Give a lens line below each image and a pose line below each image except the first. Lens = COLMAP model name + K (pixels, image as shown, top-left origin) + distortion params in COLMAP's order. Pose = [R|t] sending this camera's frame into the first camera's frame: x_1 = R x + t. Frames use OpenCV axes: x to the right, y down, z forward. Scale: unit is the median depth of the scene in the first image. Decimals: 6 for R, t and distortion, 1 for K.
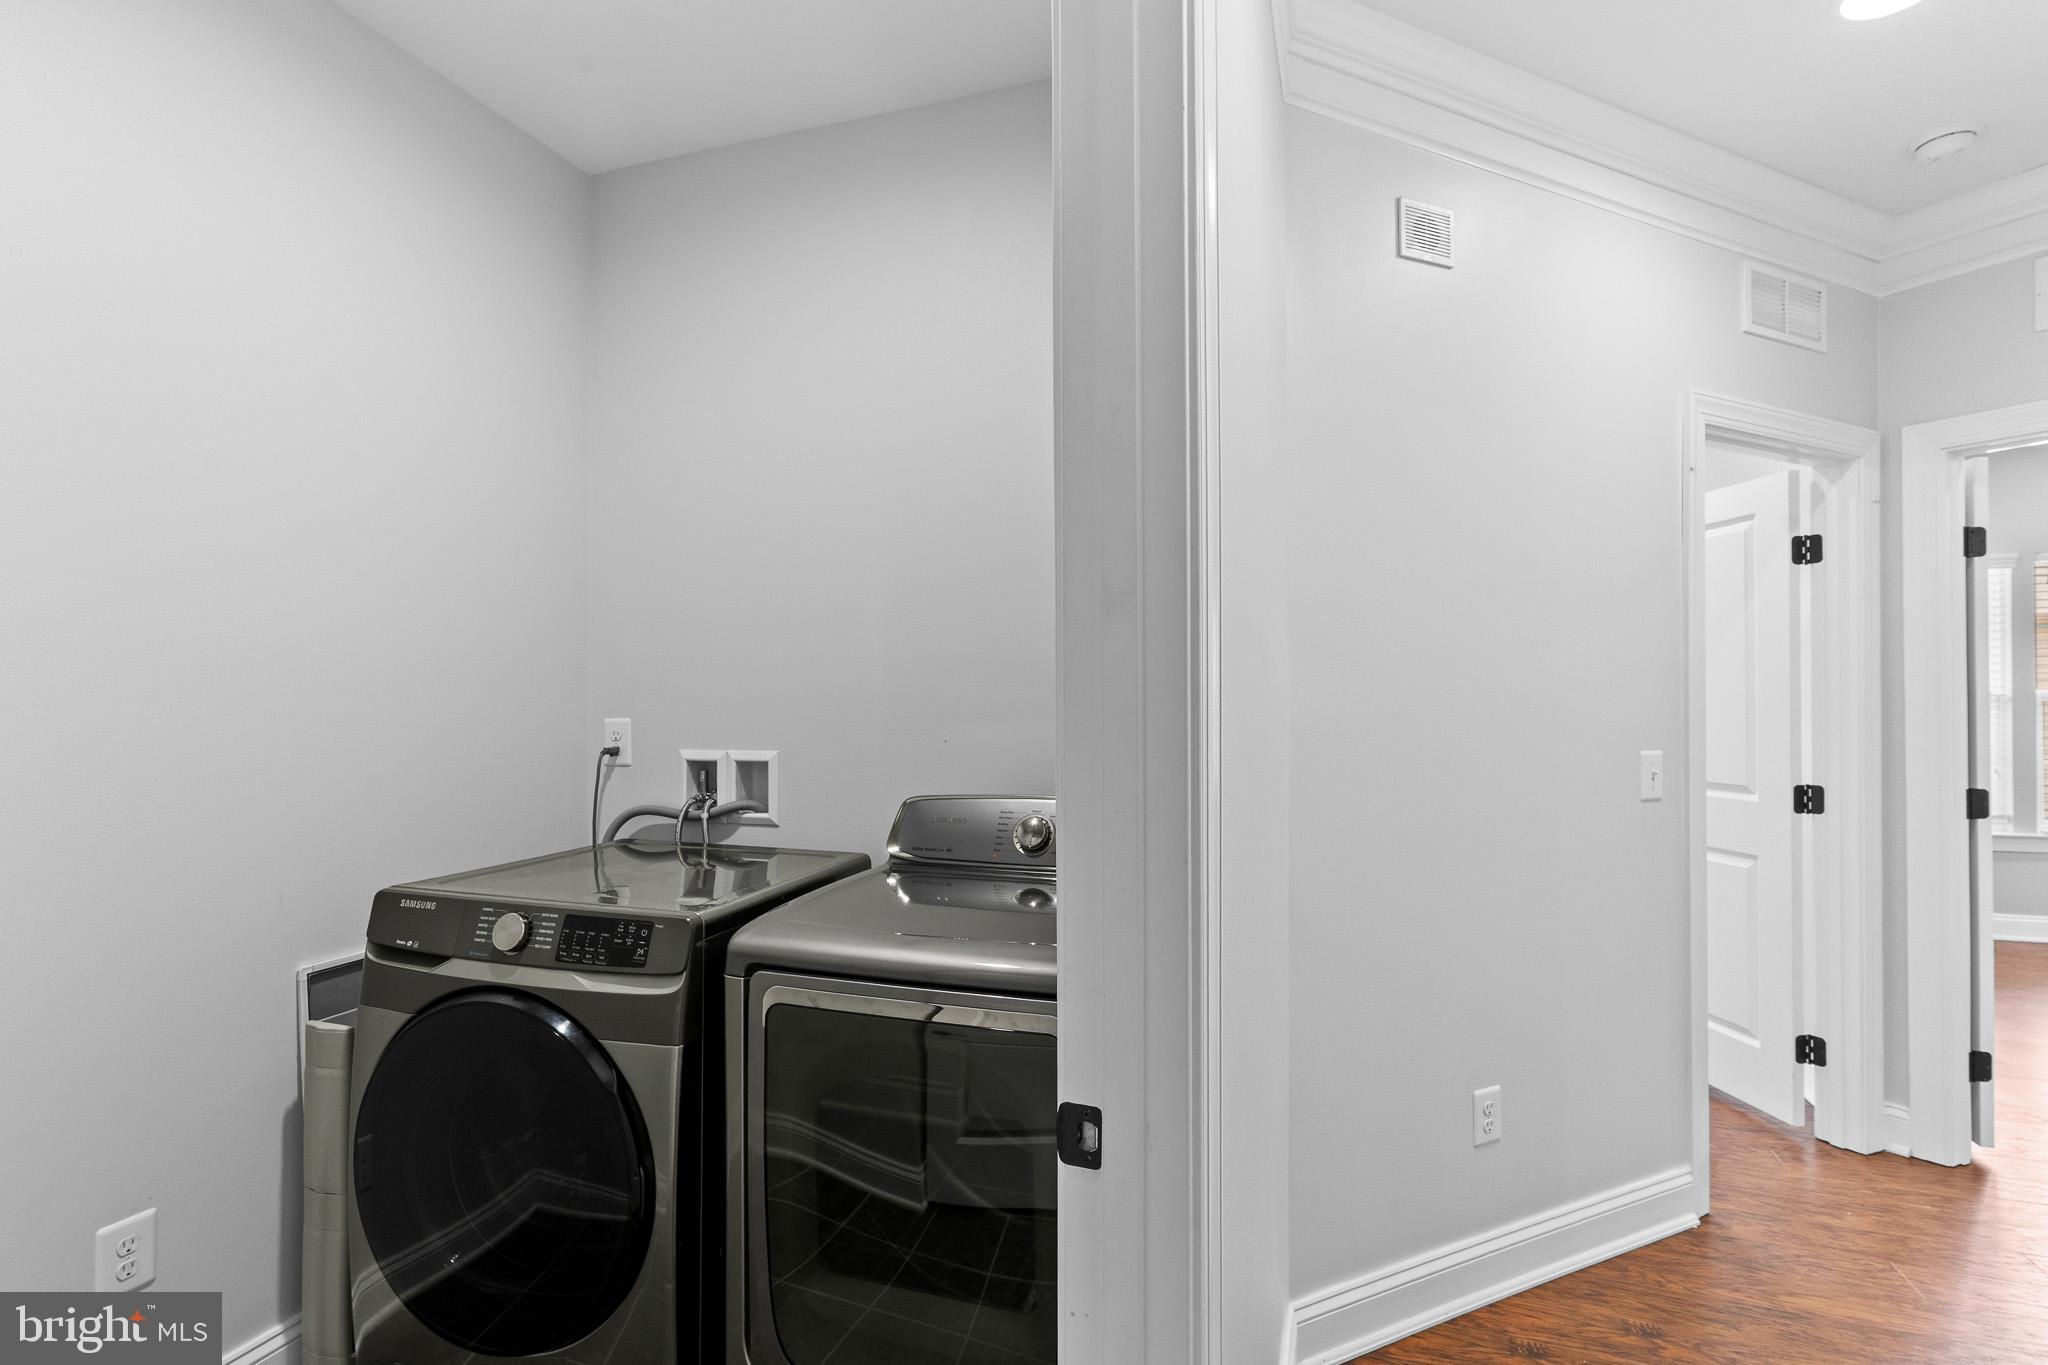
lens RADIAL K [[999.9, 0, 1025.0], [0, 999.9, 684.6], [0, 0, 1]] dist [-0.002262, -0.000743]
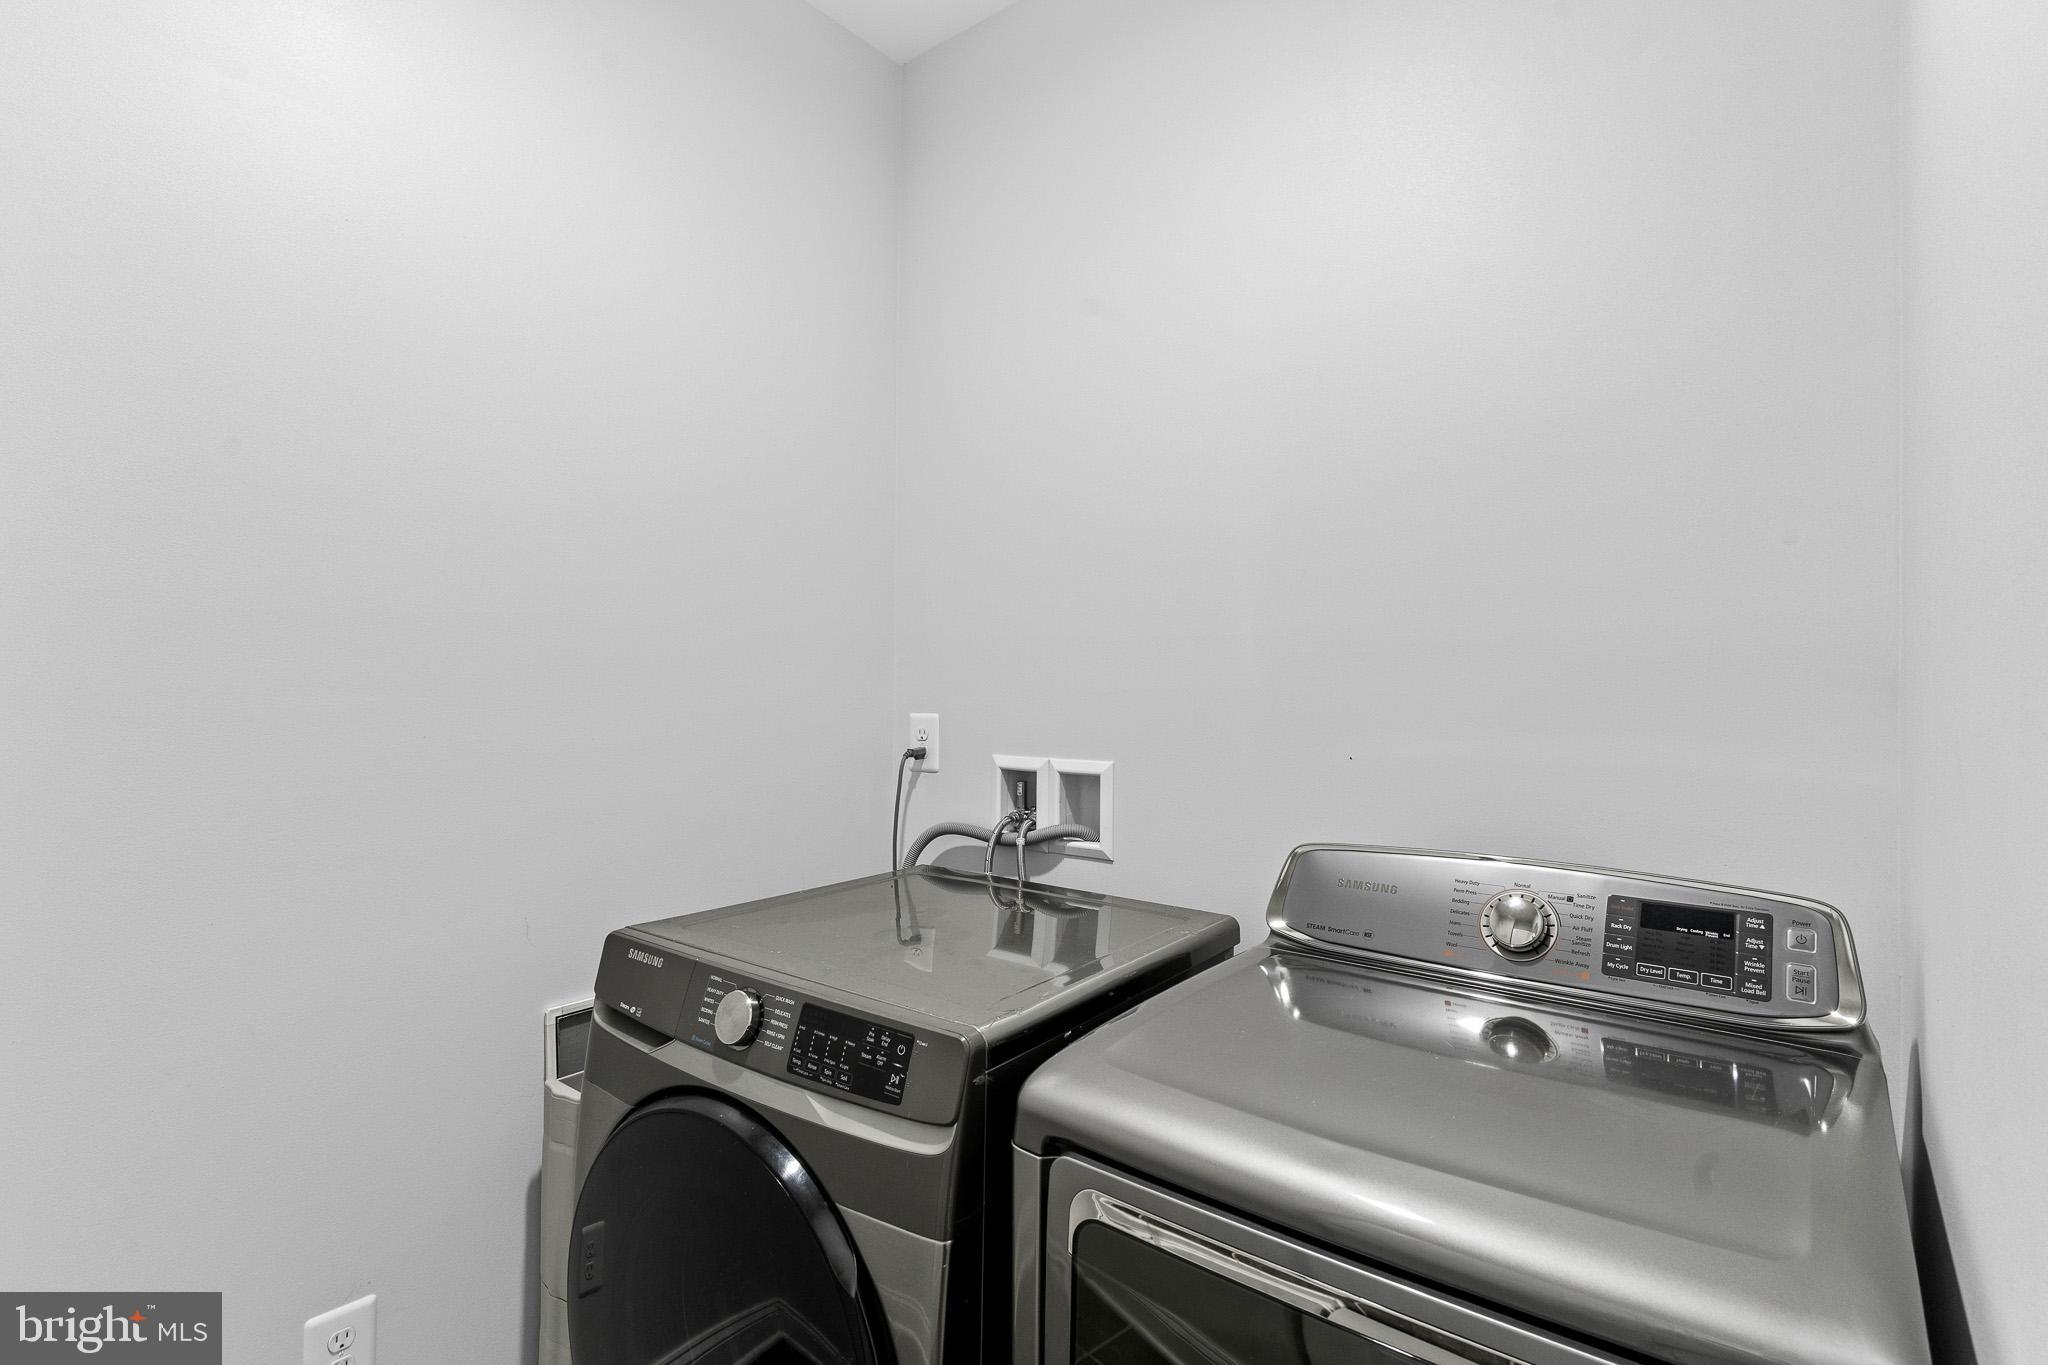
lens RADIAL K [[999.9, 0, 1025.1], [0, 999.9, 680.0], [0, 0, 1]] dist [-0.002262, -0.000743]
pose [[0.941291, 0.009567, -0.337462, -0.078202], [-0.007817, 0.999948, 0.006543, 0.000835], [0.337507, -0.003521, 0.941317, 0.374757]]
